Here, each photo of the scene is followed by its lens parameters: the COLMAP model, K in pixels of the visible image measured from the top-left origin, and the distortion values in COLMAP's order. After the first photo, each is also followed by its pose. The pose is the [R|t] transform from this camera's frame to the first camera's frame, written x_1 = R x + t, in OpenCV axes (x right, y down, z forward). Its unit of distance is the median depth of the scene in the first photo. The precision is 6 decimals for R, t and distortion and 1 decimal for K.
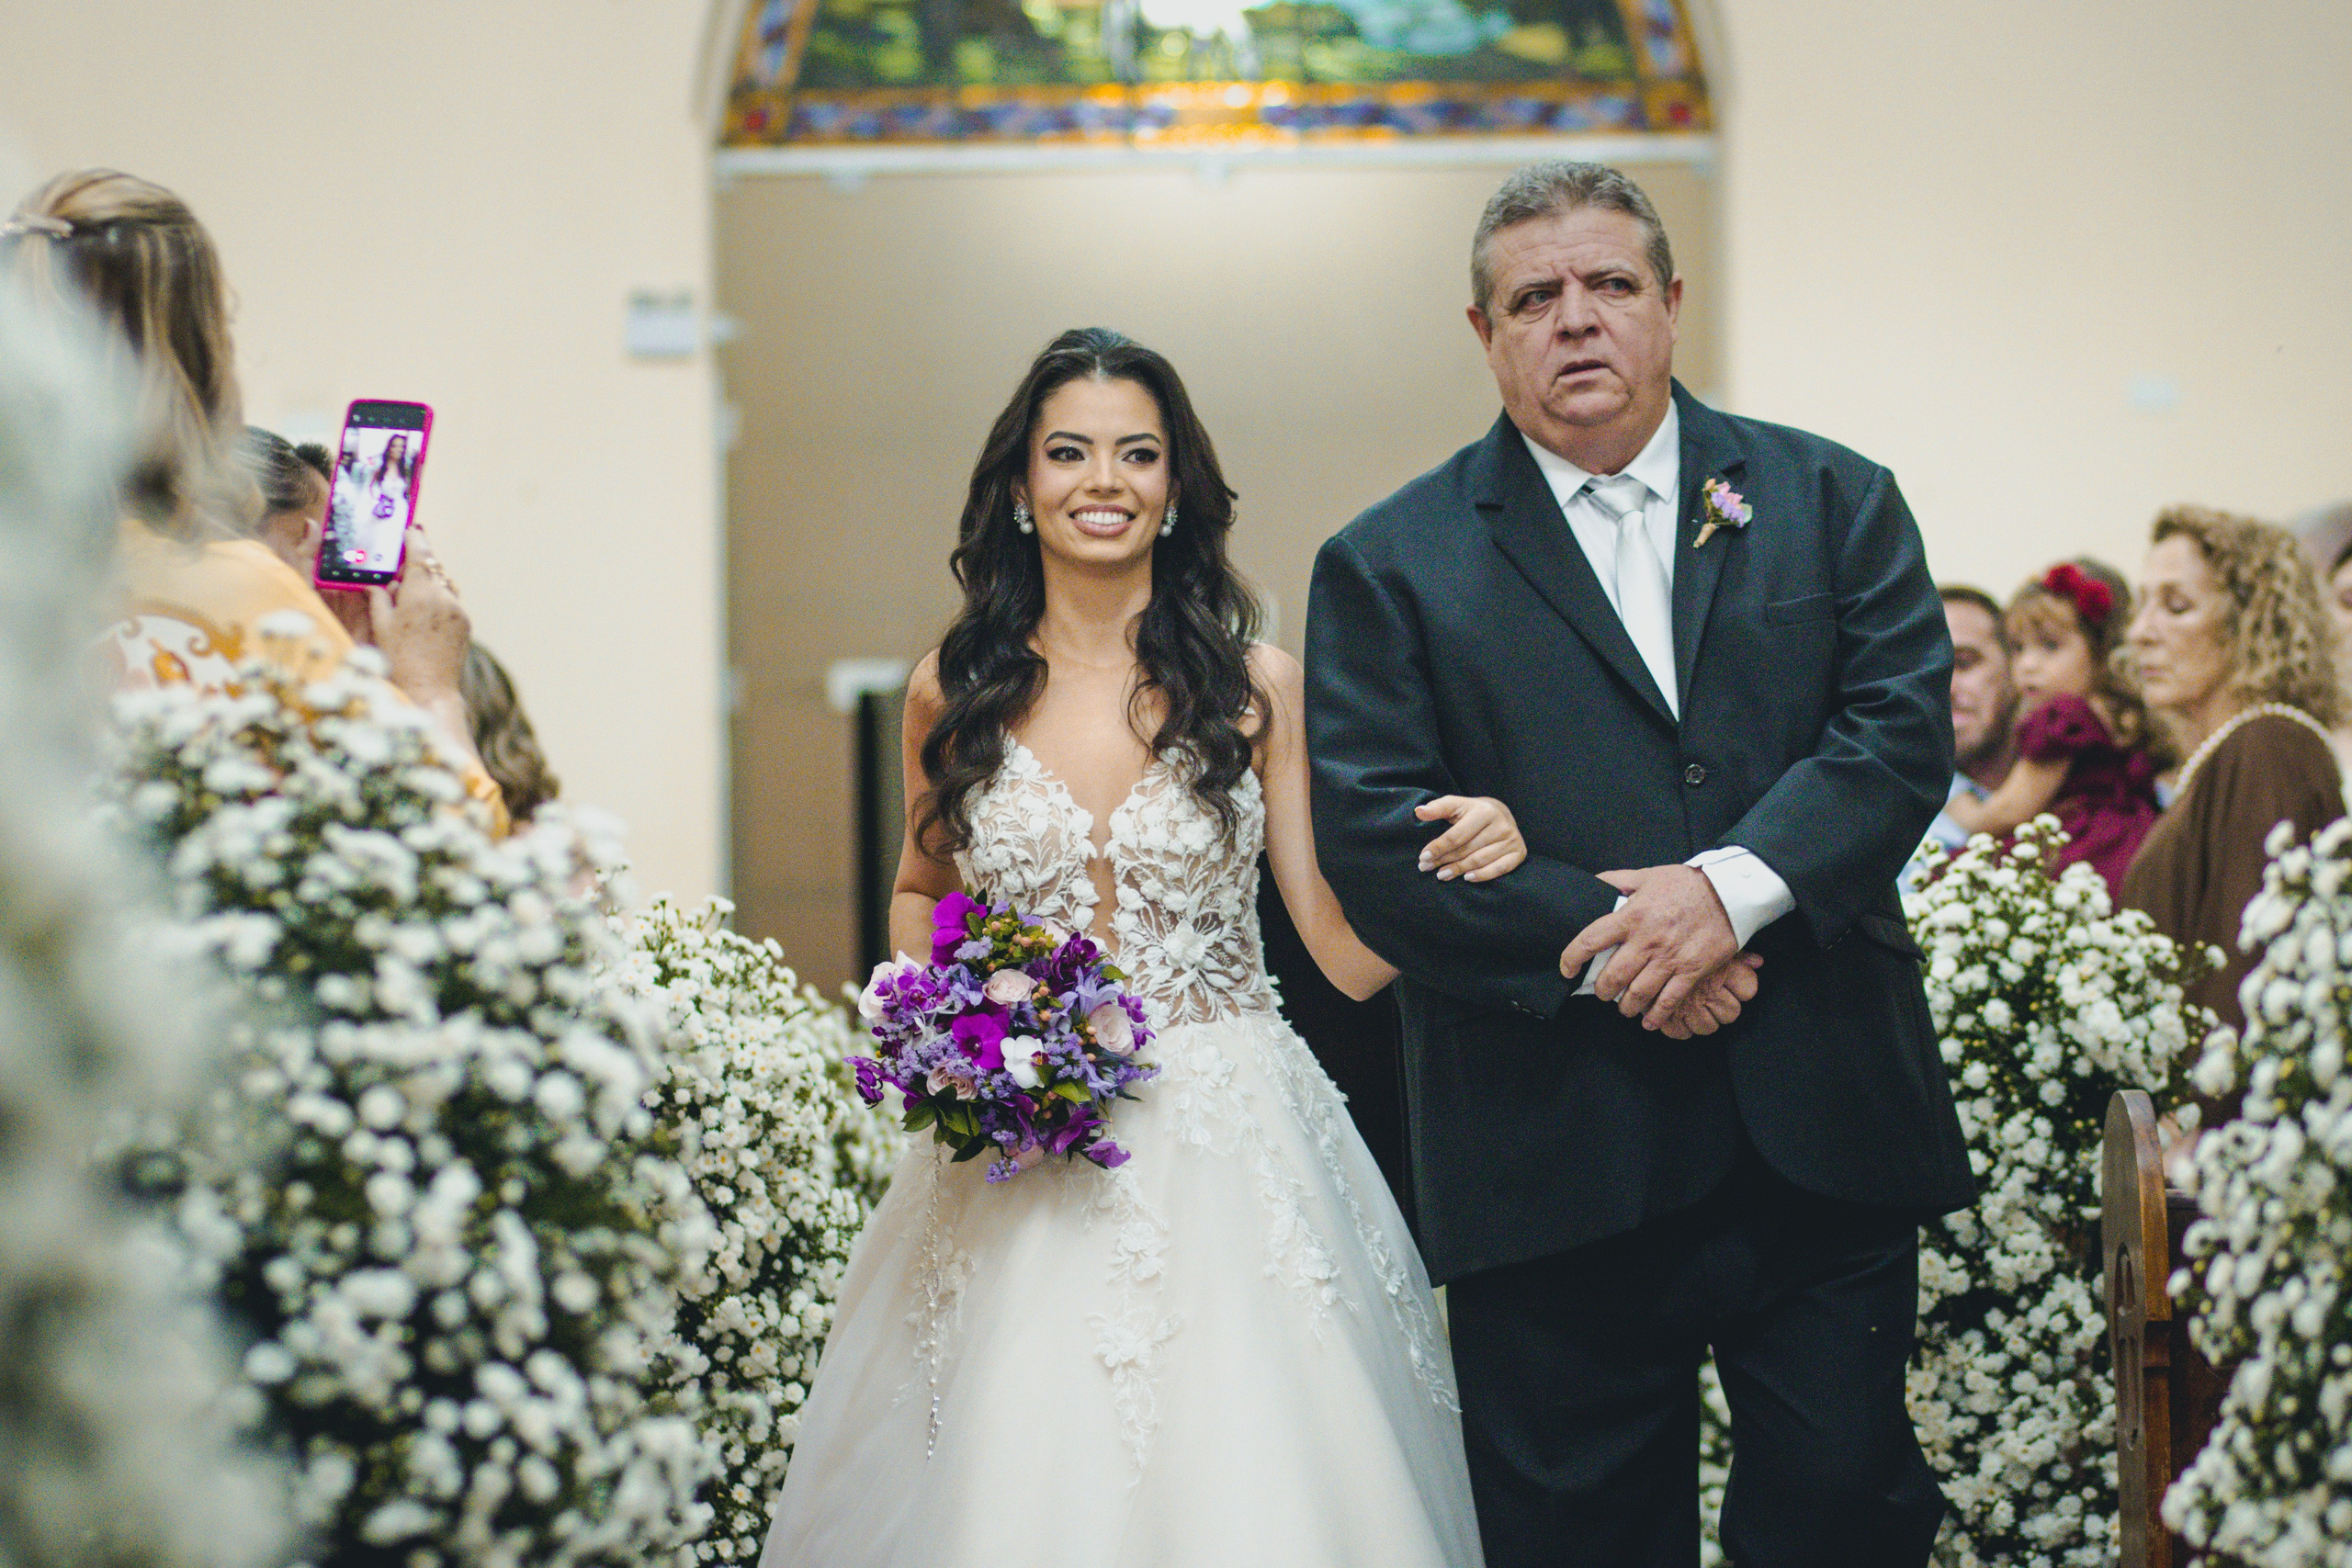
lens RADIAL K [[9193.6, 0, 1171.2], [0, 9193.6, 781.9], [0, 0, 1]] dist [-0.053956, 0.000000]
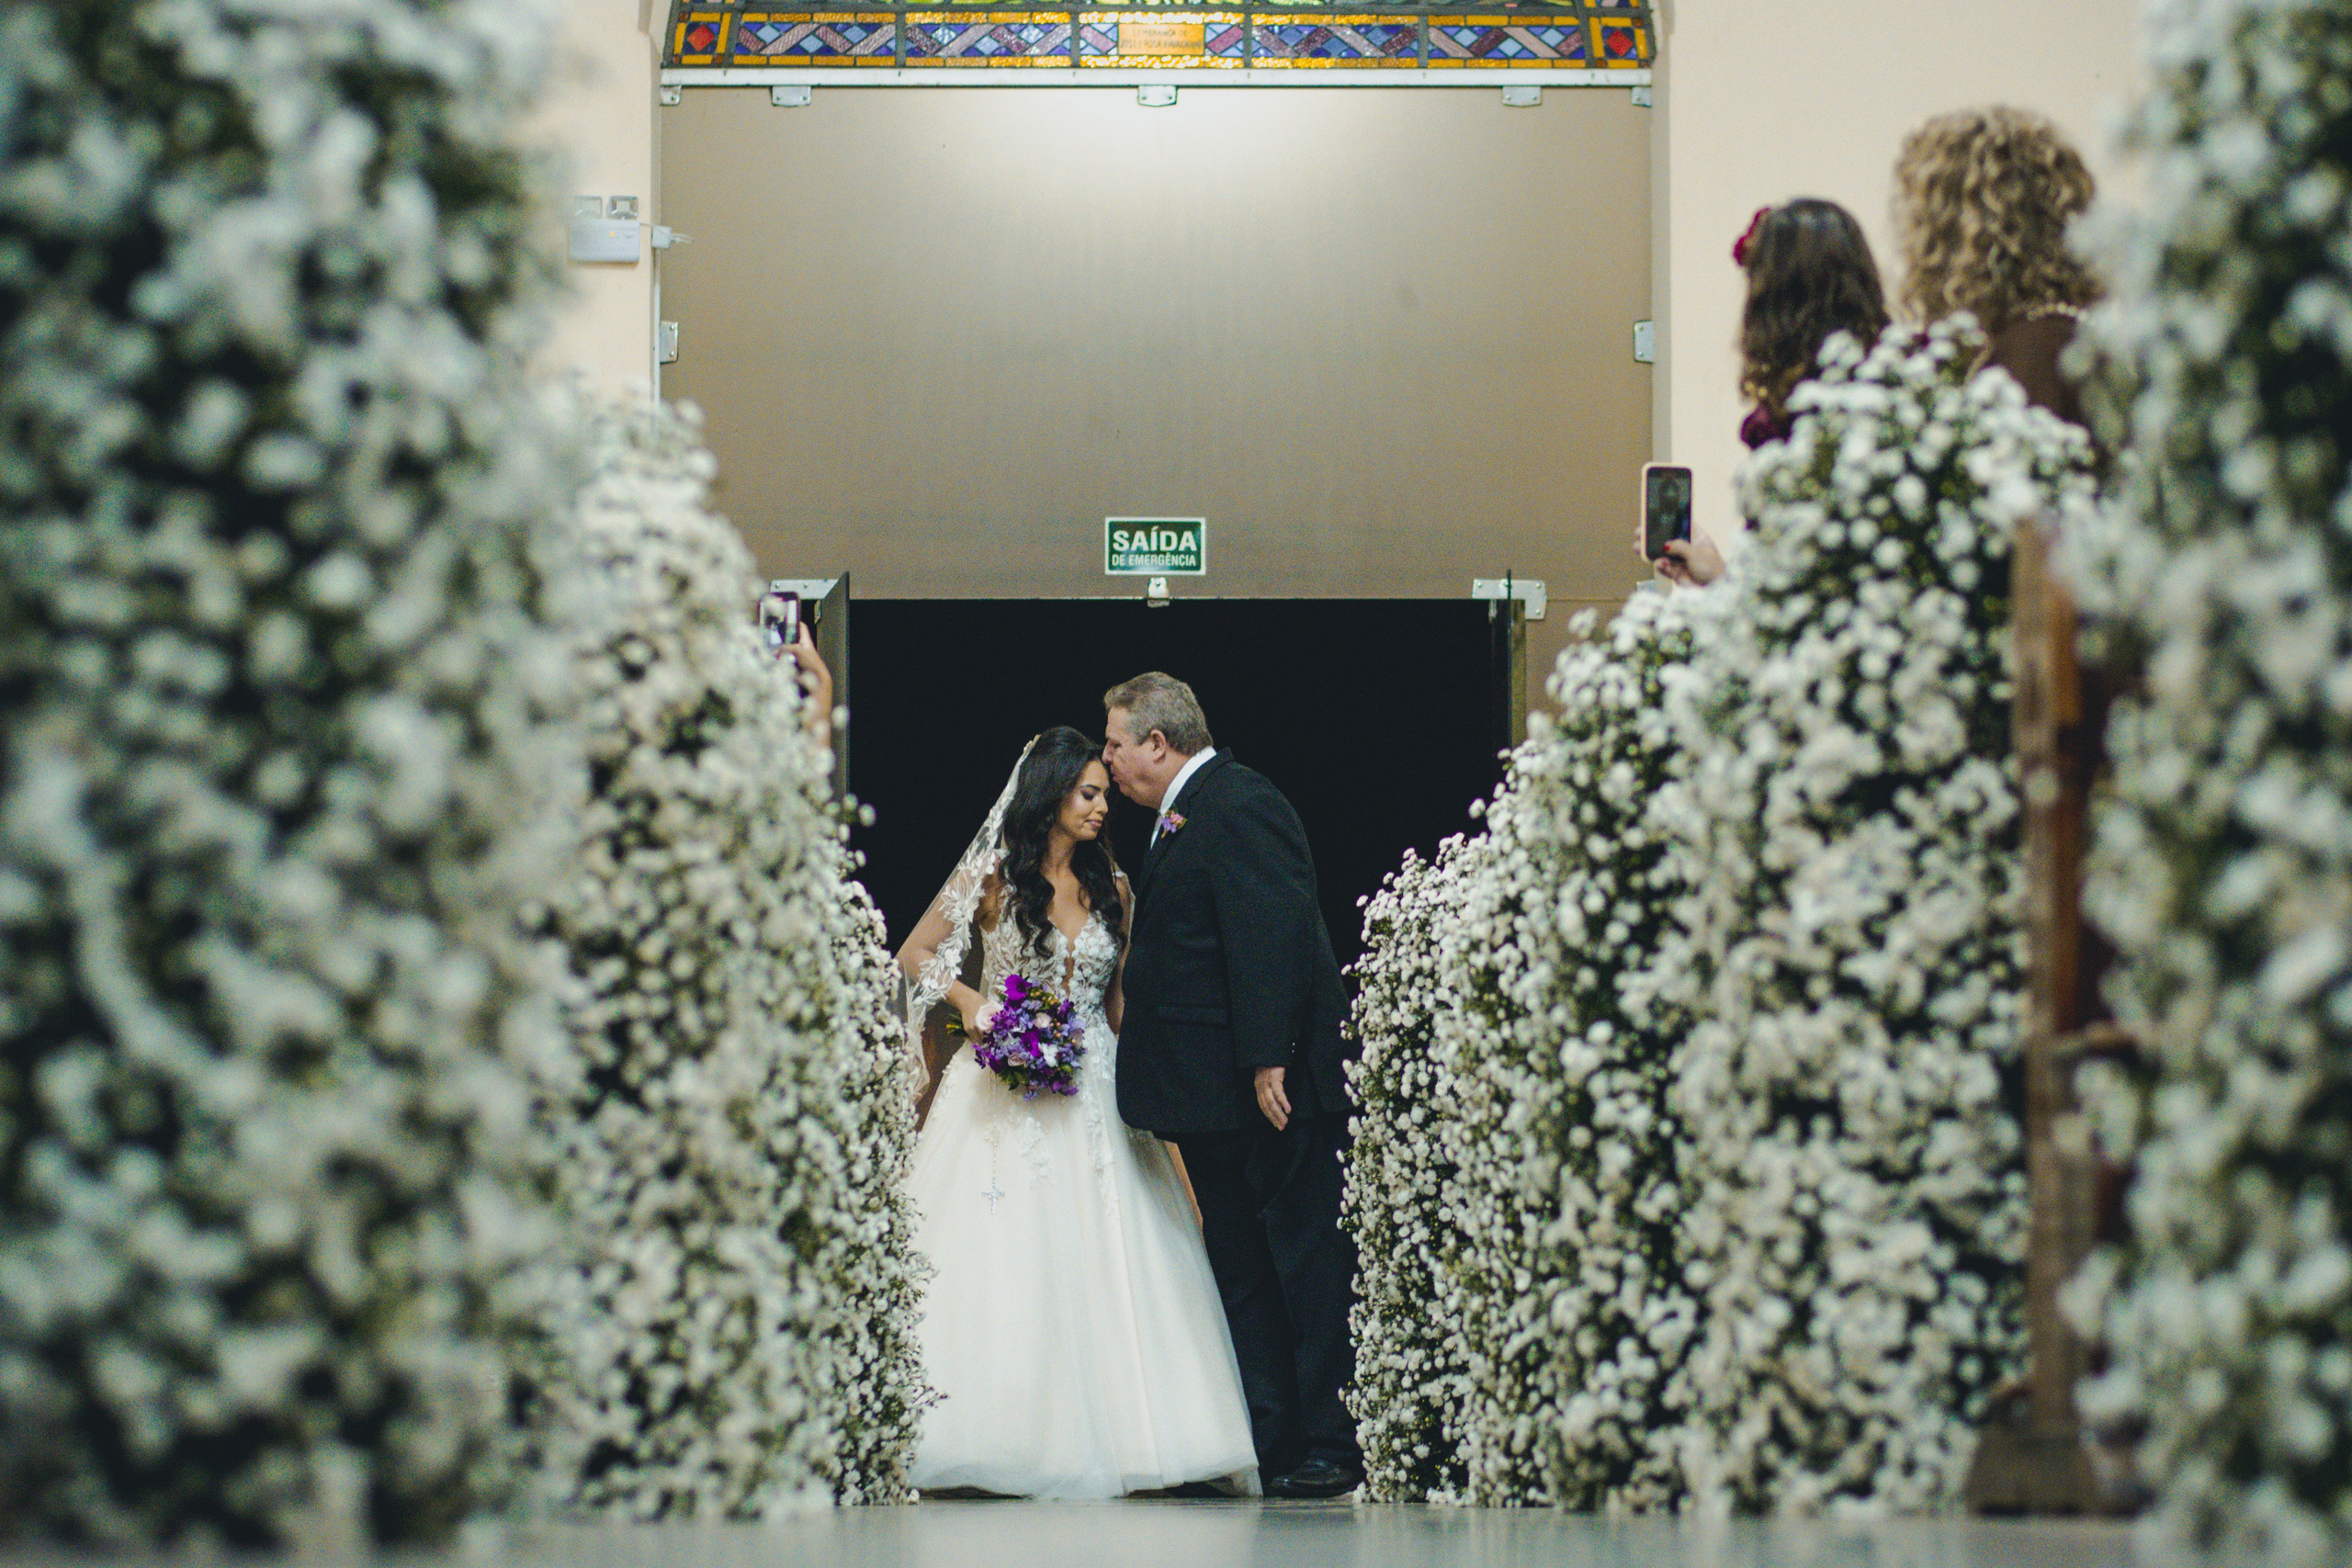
lens RADIAL K [[9193.6, 0, 1182.8], [0, 9193.6, 790.8], [0, 0, 1]] dist [-0.053956, 0.000000]
pose [[0.999911, 0.011802, 0.006220, 0.004732], [-0.011632, 0.999577, -0.026639, 0.085514], [-0.006531, 0.026565, 0.999626, -0.000340]]
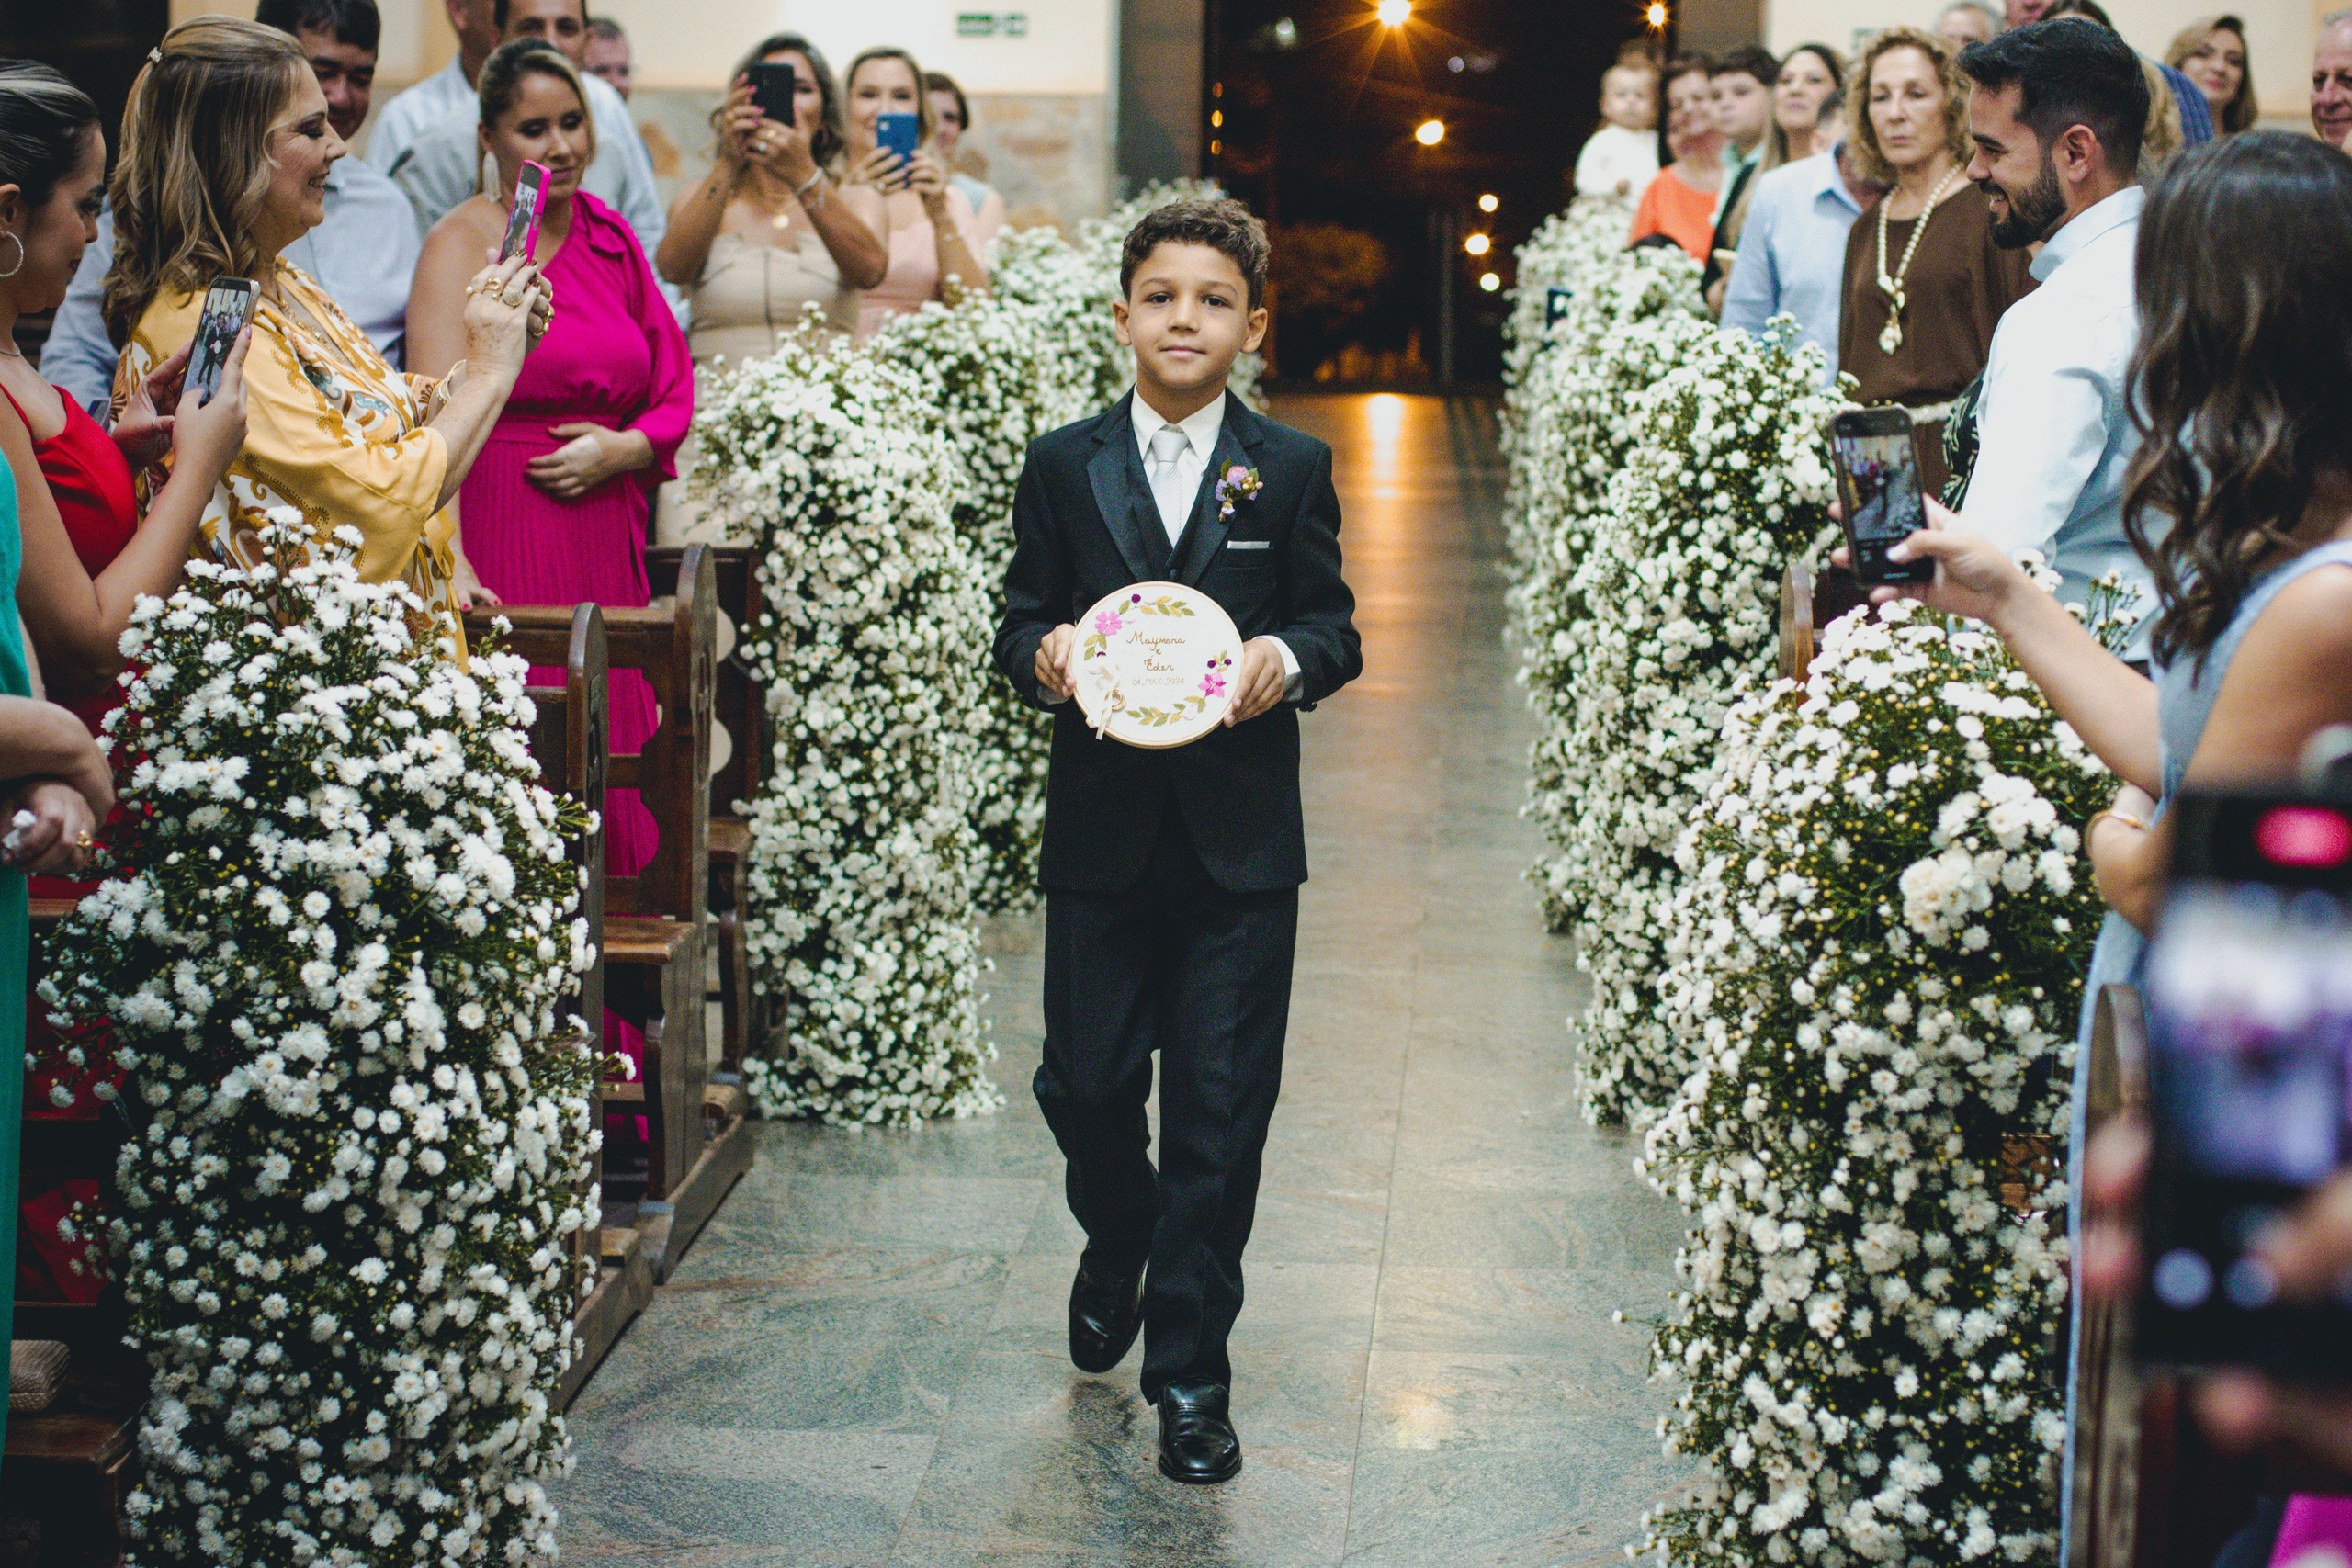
lens RADIAL K [[5566.2, 0, 1186.7], [0, 5566.2, 788.2], [0, 0, 1]] dist [-0.268298, 0.000000]
pose [[0.997424, 0.038490, -0.060525, 0.057693], [-0.026746, 0.982547, 0.184084, -0.084287], [0.066554, -0.181991, 0.981045, 0.114751]]
